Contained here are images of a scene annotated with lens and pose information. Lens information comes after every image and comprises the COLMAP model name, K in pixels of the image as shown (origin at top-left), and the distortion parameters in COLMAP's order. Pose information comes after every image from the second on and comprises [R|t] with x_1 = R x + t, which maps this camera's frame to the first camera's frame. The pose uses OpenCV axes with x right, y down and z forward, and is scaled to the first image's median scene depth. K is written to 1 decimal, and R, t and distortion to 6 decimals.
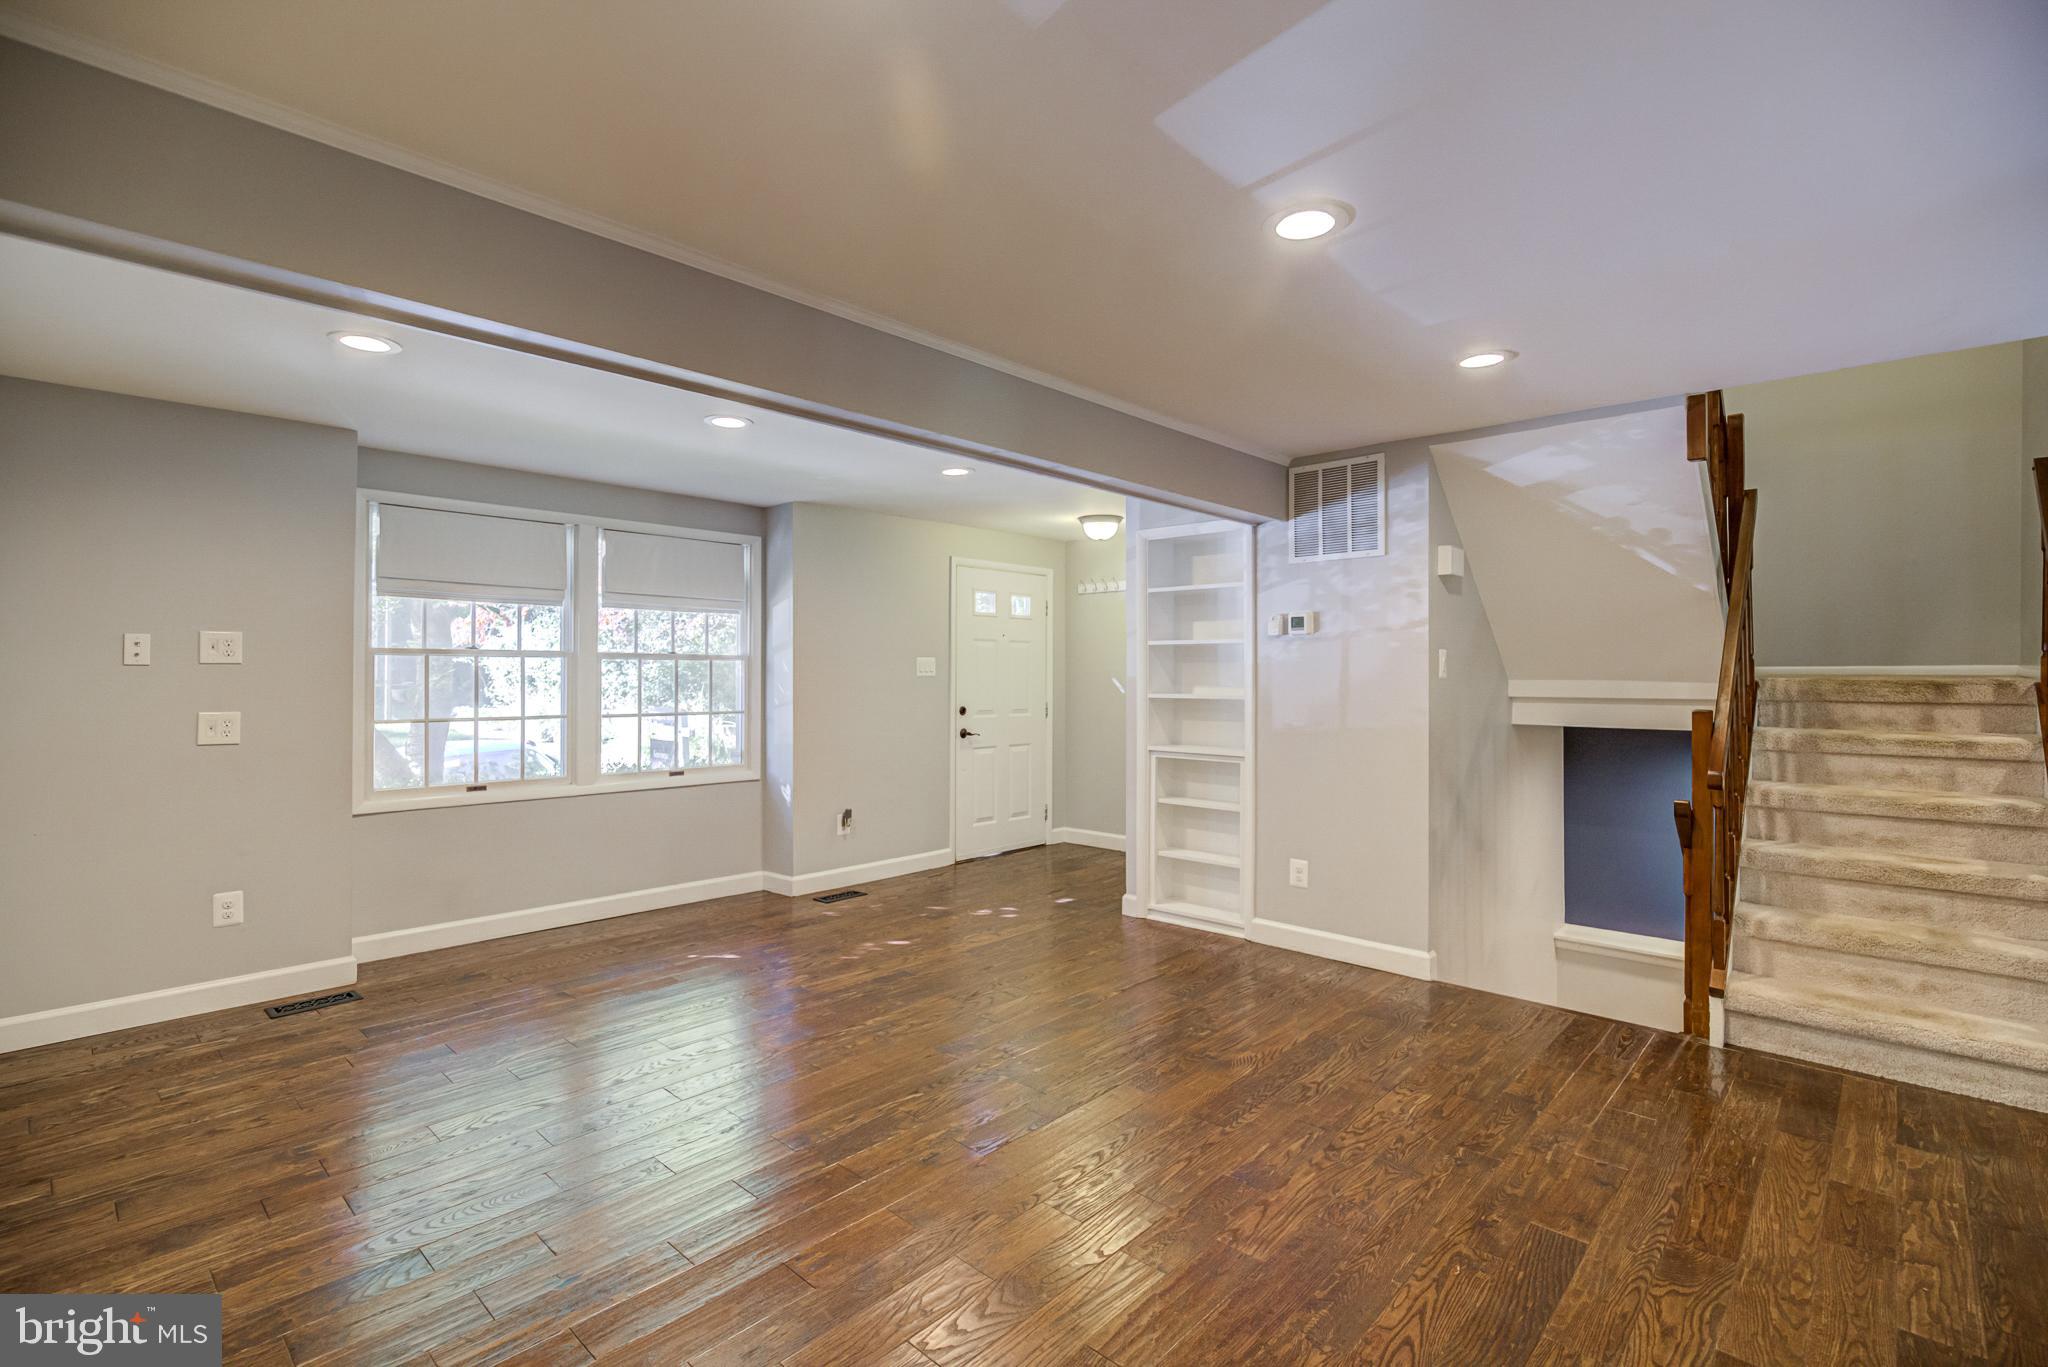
lens RADIAL K [[937.7, 0, 1042.1], [0, 937.7, 677.8], [0, 0, 1]] dist [0.001024, 0.001241]
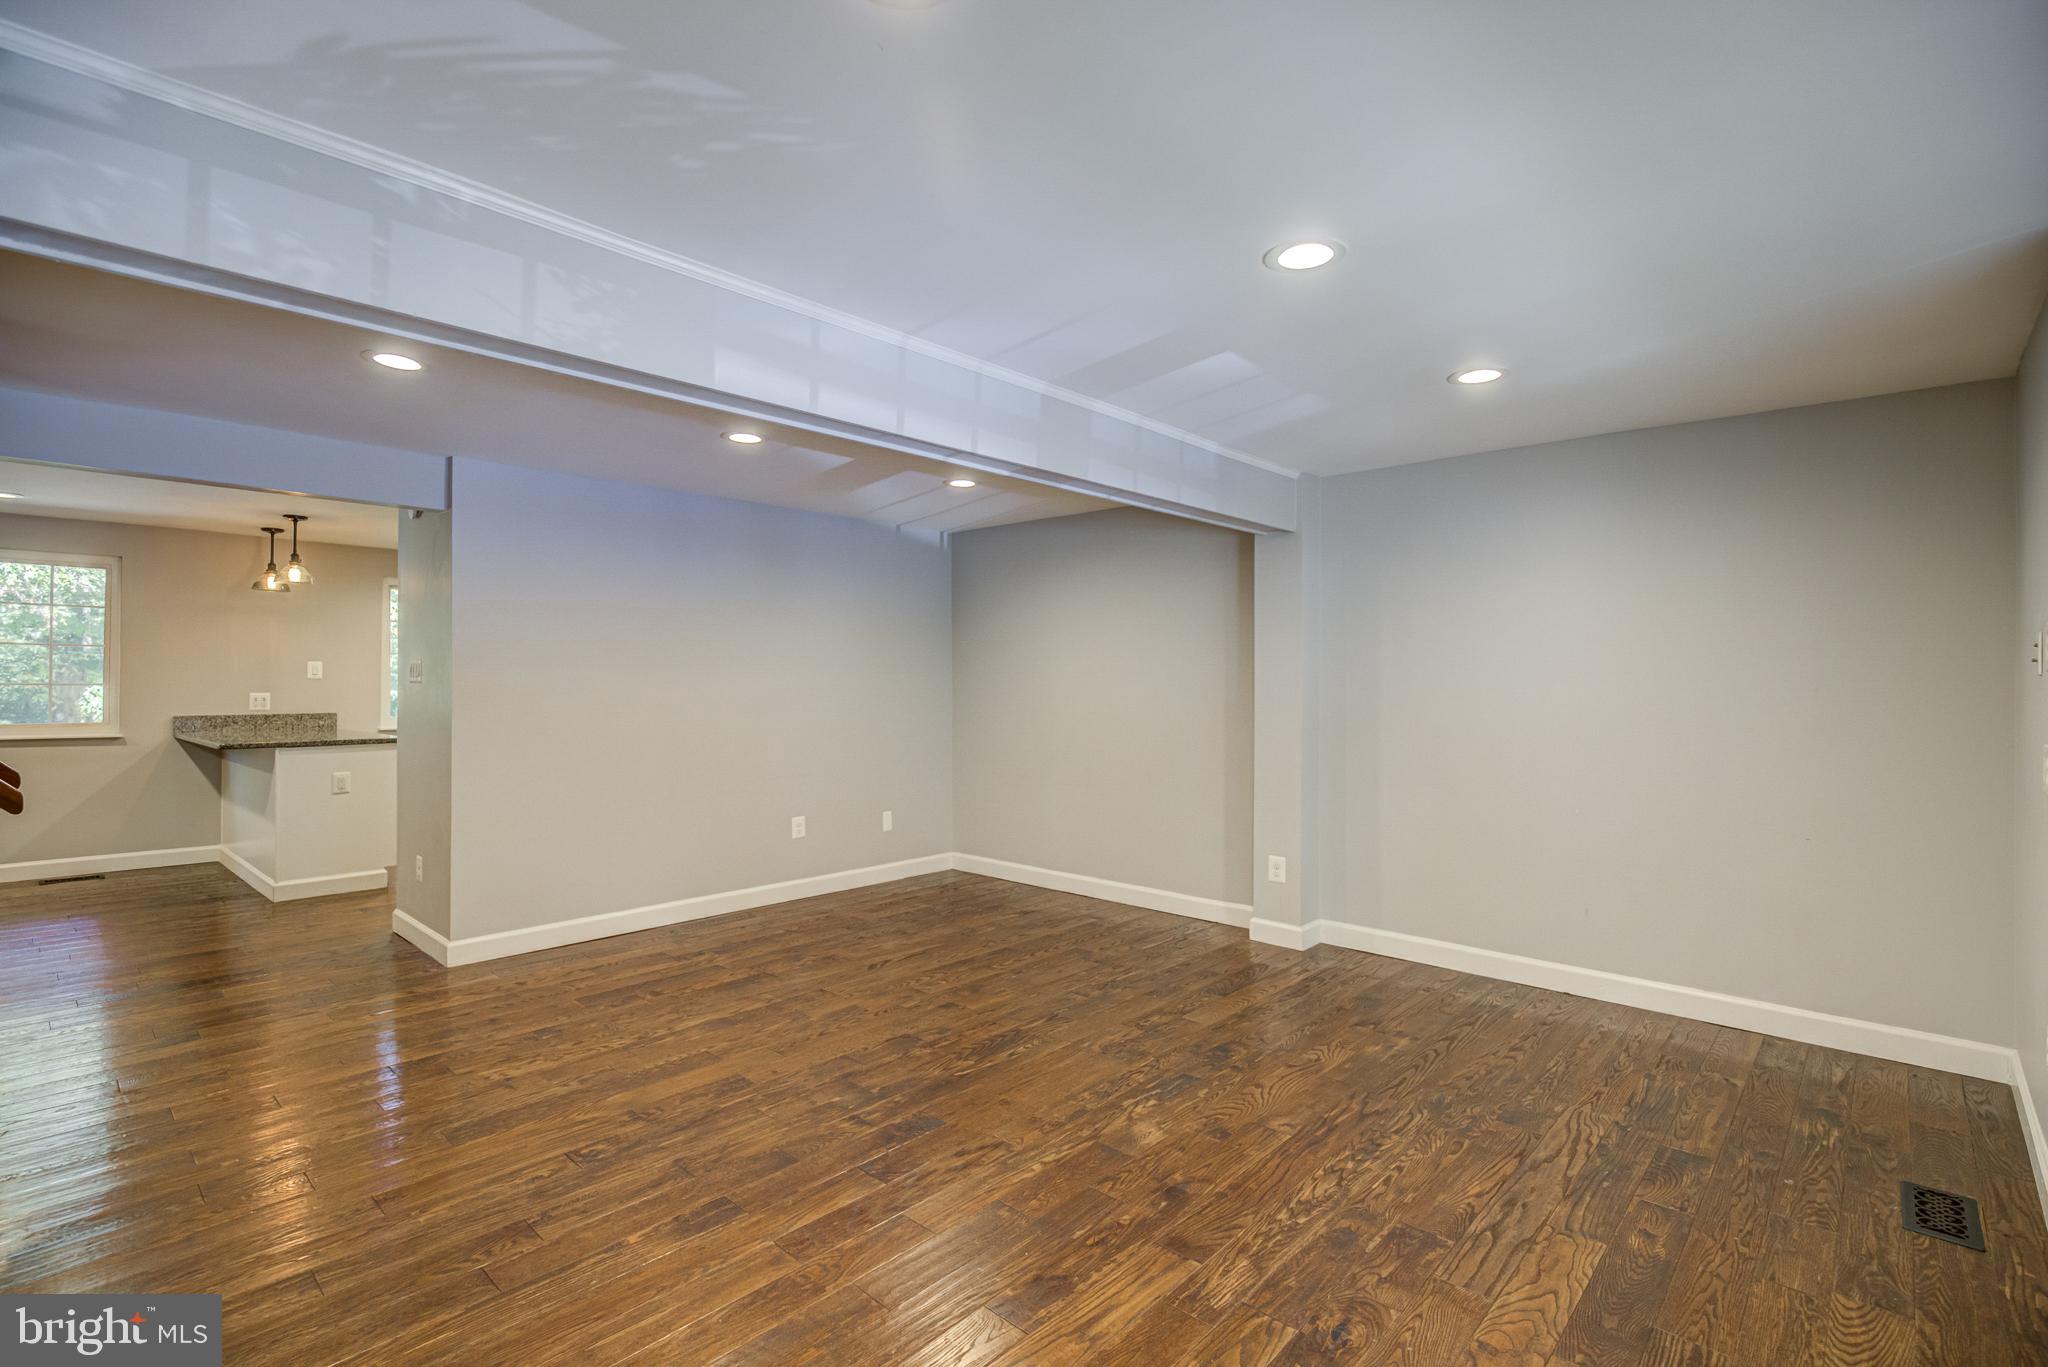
lens RADIAL K [[937.7, 0, 1036.2], [0, 937.7, 682.2], [0, 0, 1]] dist [0.001024, 0.001241]
pose [[-0.999983, -0.005340, 0.002252, -0.147872], [-0.005333, 0.999981, 0.002996, -0.004999], [-0.002268, 0.002984, -0.999993, 1.387396]]
